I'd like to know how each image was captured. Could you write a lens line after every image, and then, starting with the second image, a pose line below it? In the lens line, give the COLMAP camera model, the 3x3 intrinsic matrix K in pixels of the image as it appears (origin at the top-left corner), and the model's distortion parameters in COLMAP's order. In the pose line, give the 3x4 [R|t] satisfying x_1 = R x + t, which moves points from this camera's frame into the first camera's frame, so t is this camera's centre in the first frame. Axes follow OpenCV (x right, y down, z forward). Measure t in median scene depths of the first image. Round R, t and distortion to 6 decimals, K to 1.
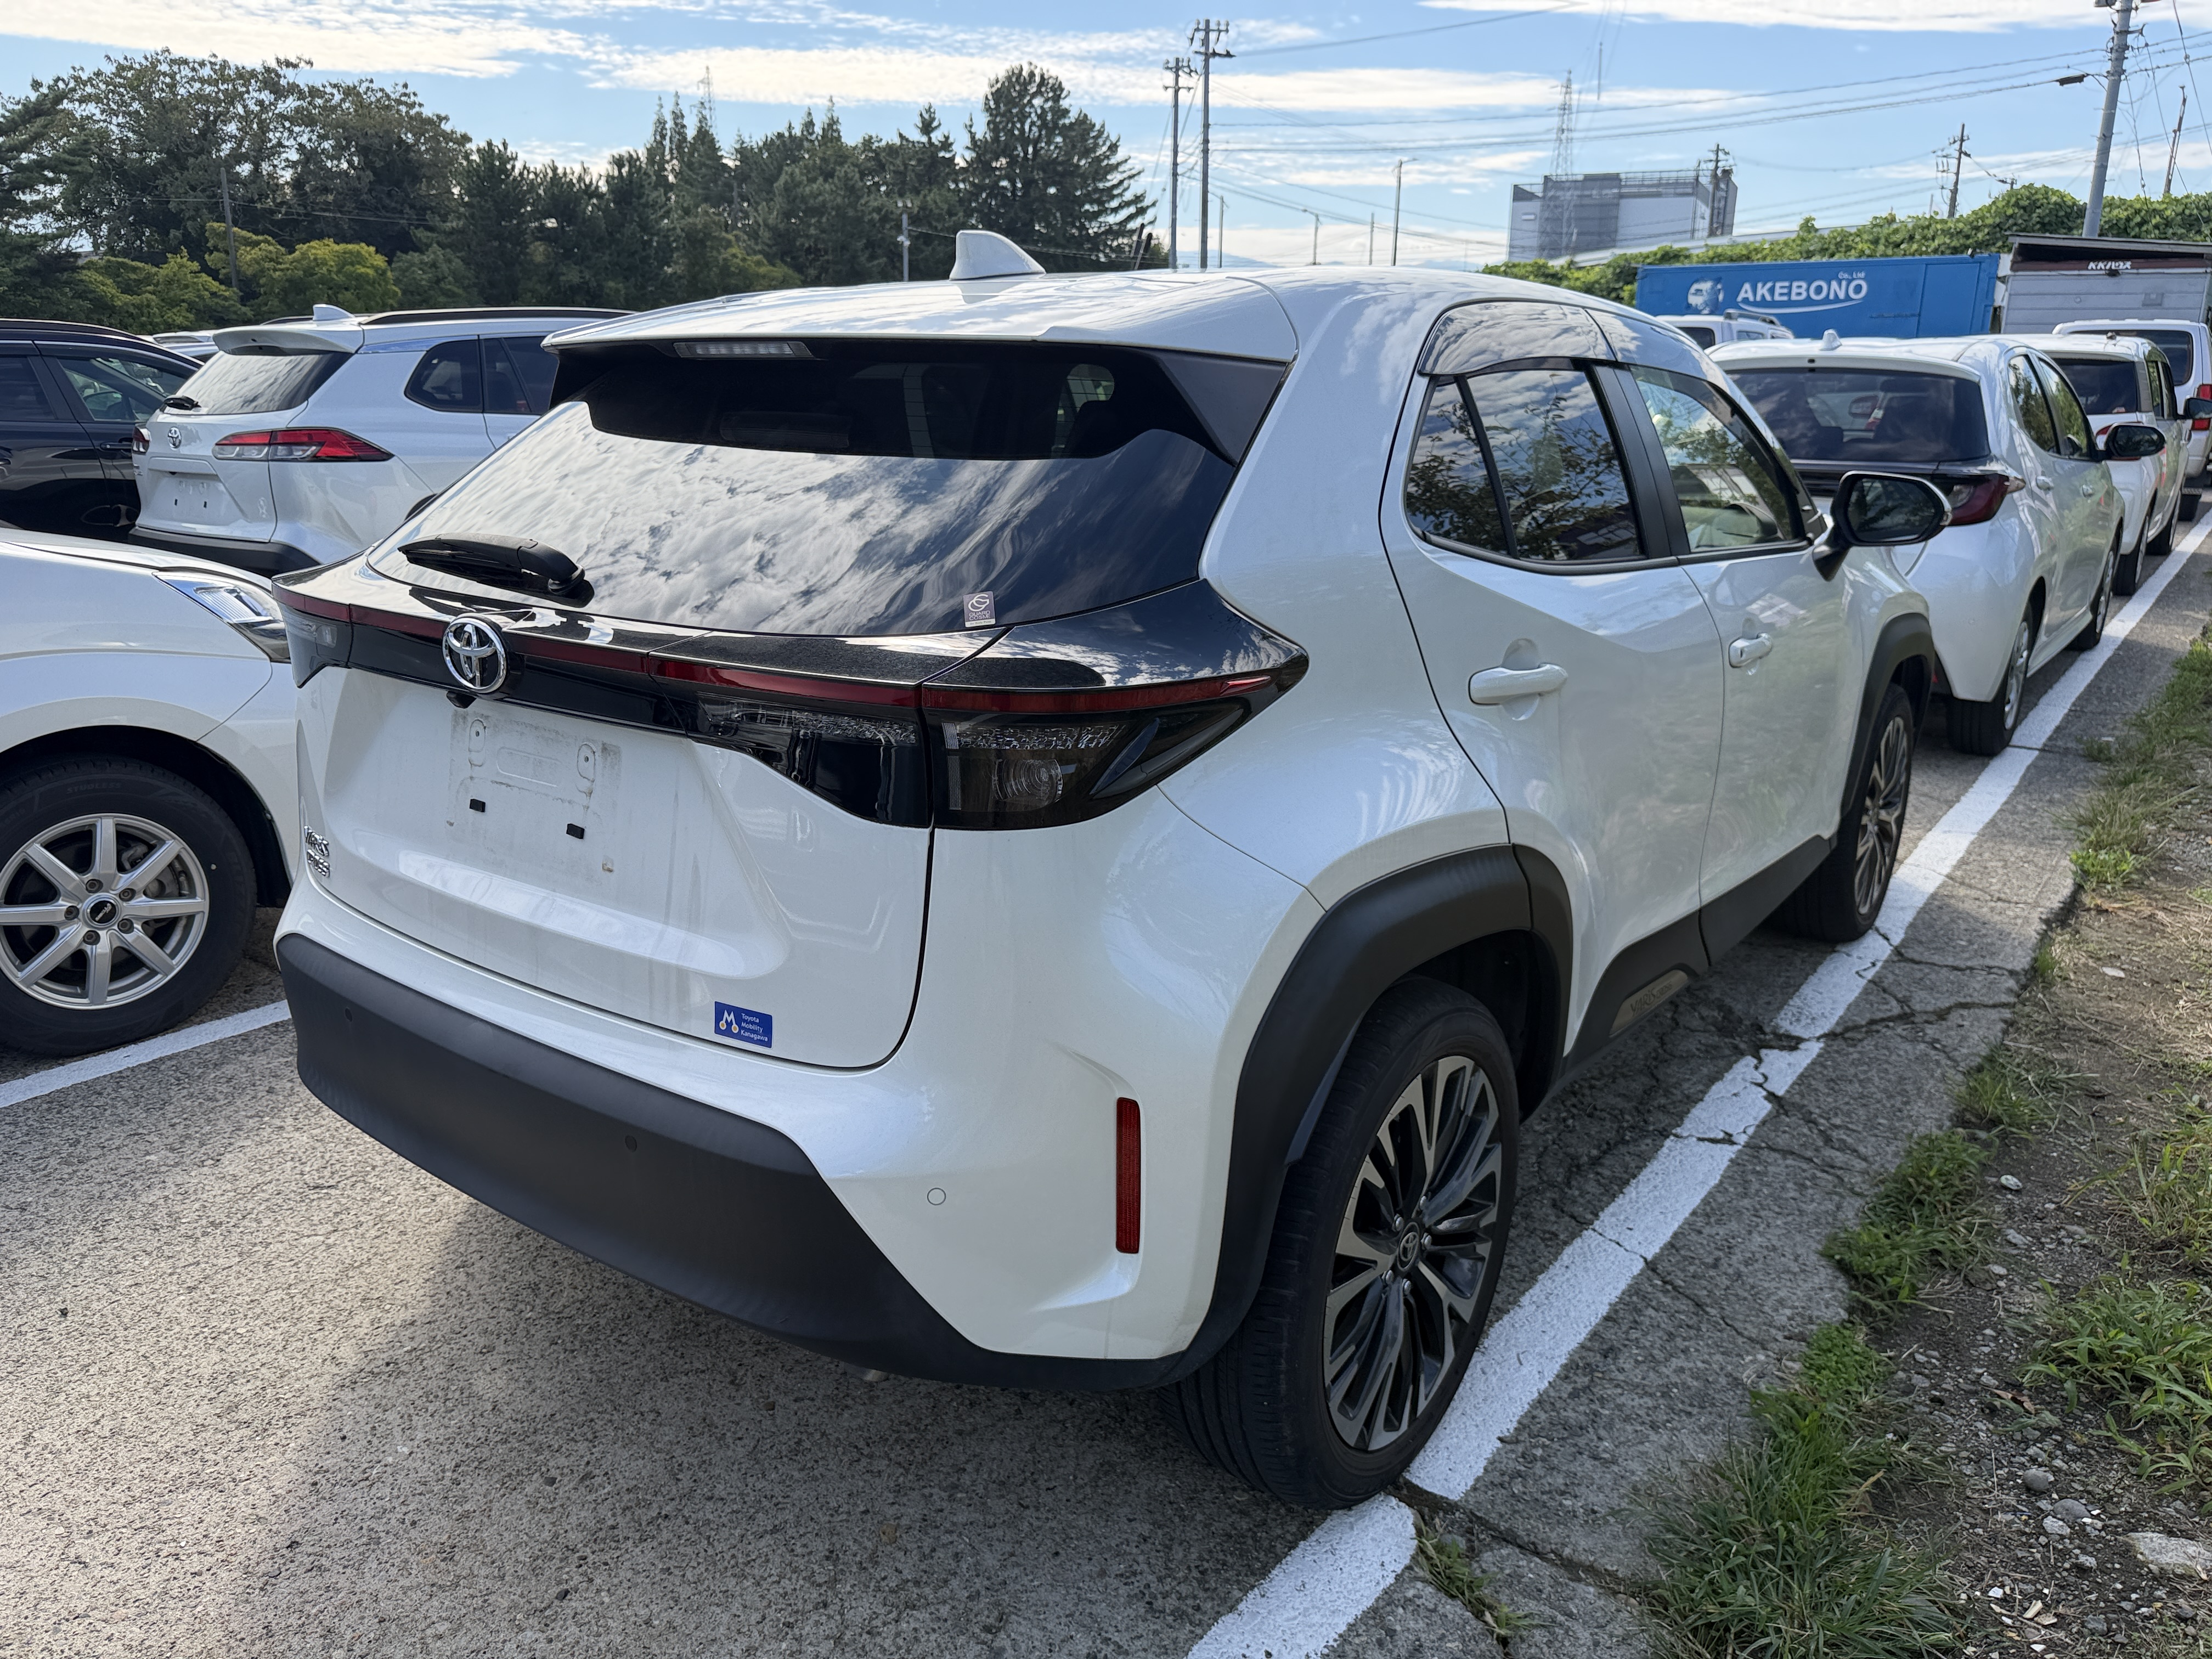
lens RADIAL K [[1563.8, 0, 1093.2], [0, 1563.8, 823.1], [0, 0, 1]] dist [-0.006987, -0.029996]
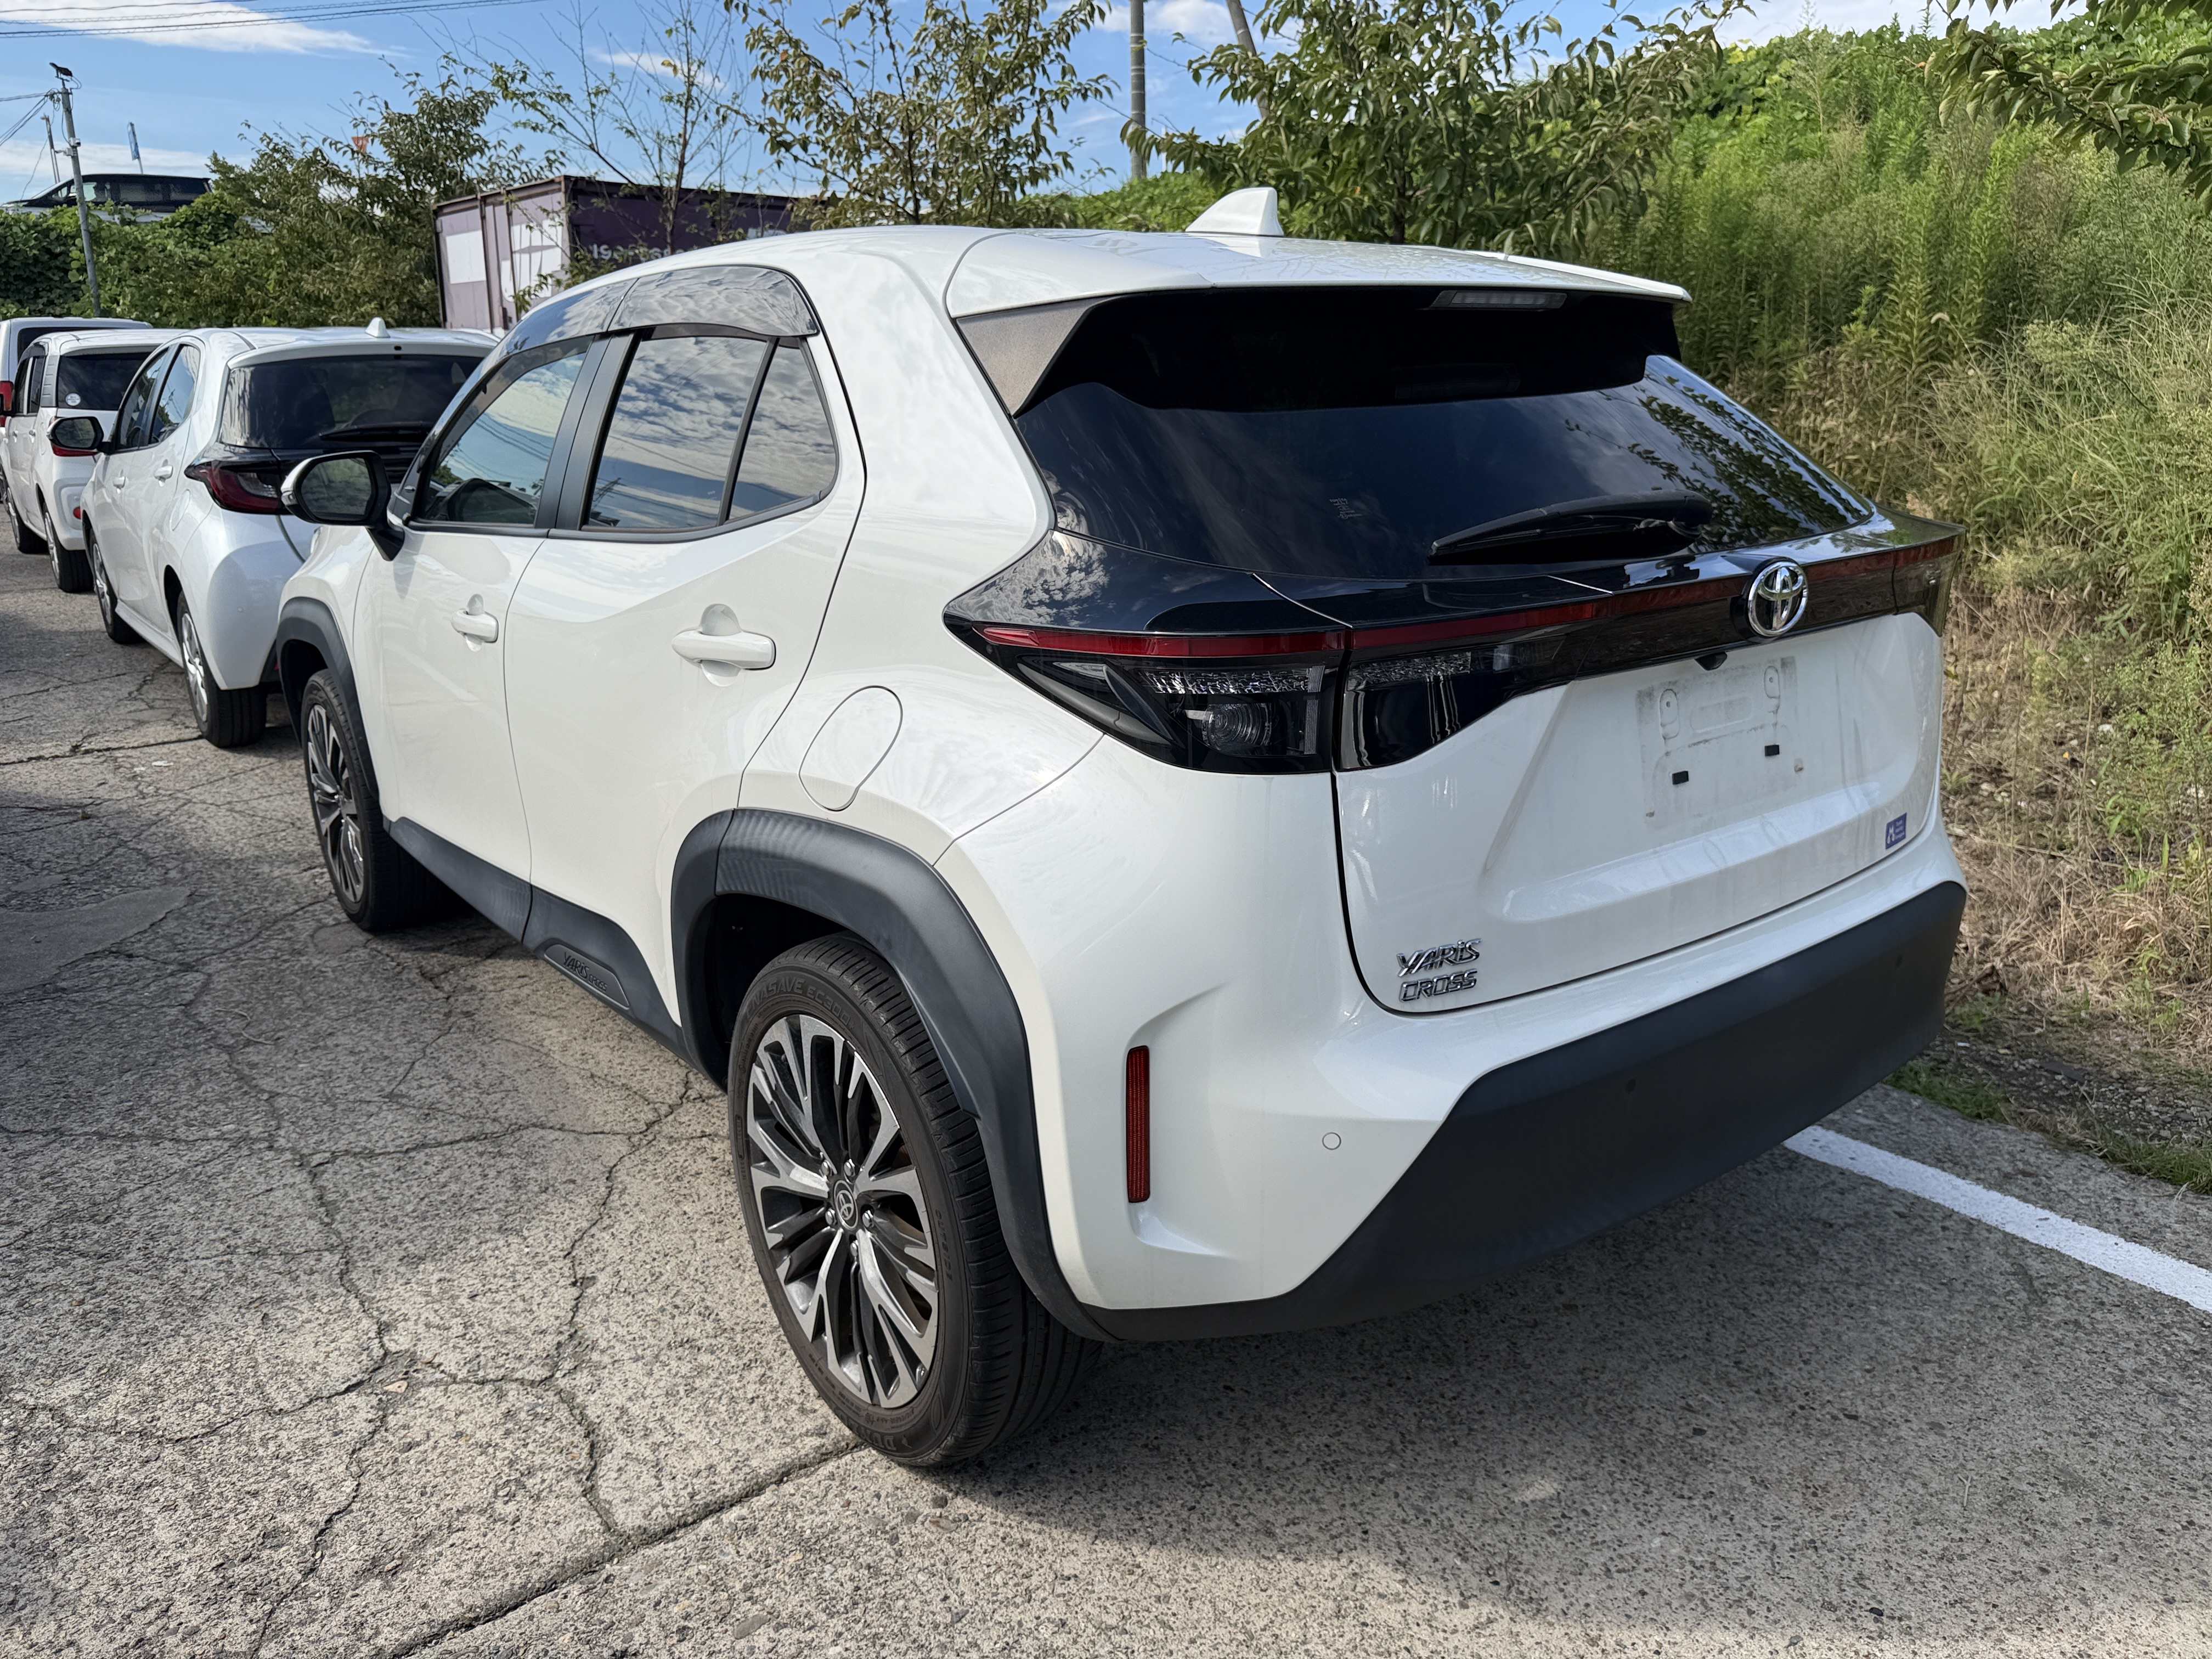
lens RADIAL K [[1563.8, 0, 1091.5], [0, 1563.8, 833.2], [0, 0, 1]] dist [-0.006987, -0.029996]
pose [[0.250628, -0.267256, 0.930462, -1.271988], [0.265364, 0.943290, 0.199462, -0.242791], [-0.931003, 0.196920, 0.307335, 0.977948]]
